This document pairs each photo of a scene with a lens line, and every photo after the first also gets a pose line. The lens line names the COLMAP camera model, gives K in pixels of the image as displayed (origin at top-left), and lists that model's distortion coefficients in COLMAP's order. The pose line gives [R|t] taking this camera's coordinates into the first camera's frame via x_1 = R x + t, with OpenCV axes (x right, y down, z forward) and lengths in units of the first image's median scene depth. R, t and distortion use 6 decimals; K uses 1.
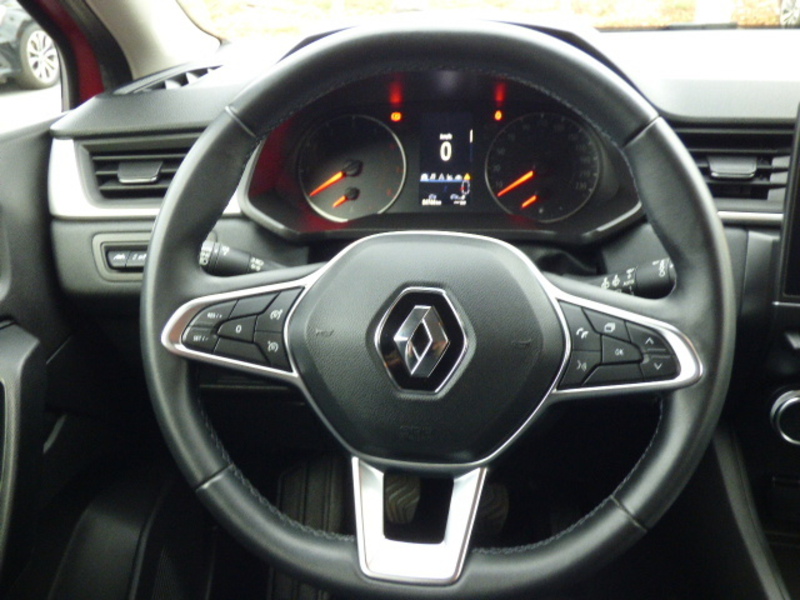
lens RADIAL K [[774.0, 0, 400.0], [0, 774.0, 300.0], [0, 0, 1]] dist [0.011273, -0.080146]
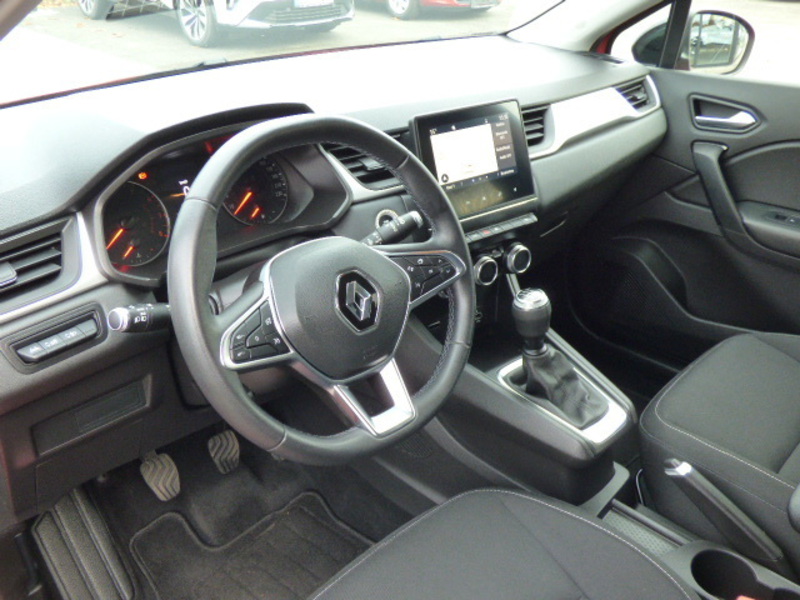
lens RADIAL K [[752.0, 0, 400.3], [0, 752.0, 316.3], [0, 0, 1]] dist [-0.008797, -0.005125]
pose [[0.614741, -0.350590, 0.706527, -0.731044], [0.302685, 0.932055, 0.199137, -0.144825], [-0.728337, 0.091437, 0.679091, -0.134646]]
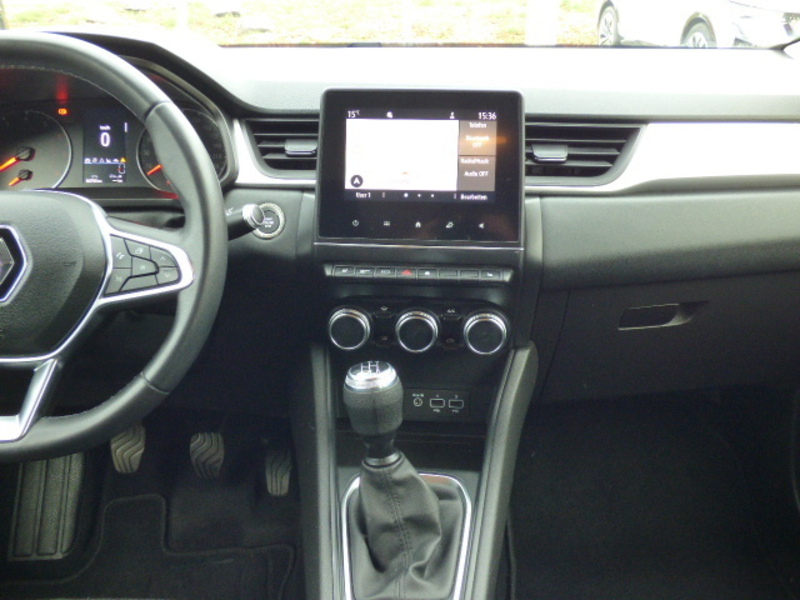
lens RADIAL K [[774.0, 0, 400.0], [0, 774.0, 300.0], [0, 0, 1]] dist [0.011273, -0.080146]
pose [[0.986716, -0.034946, 0.158653, 0.327766], [0.038807, 0.999020, -0.021298, 0.109814], [-0.157753, 0.027172, 0.987105, -0.286772]]
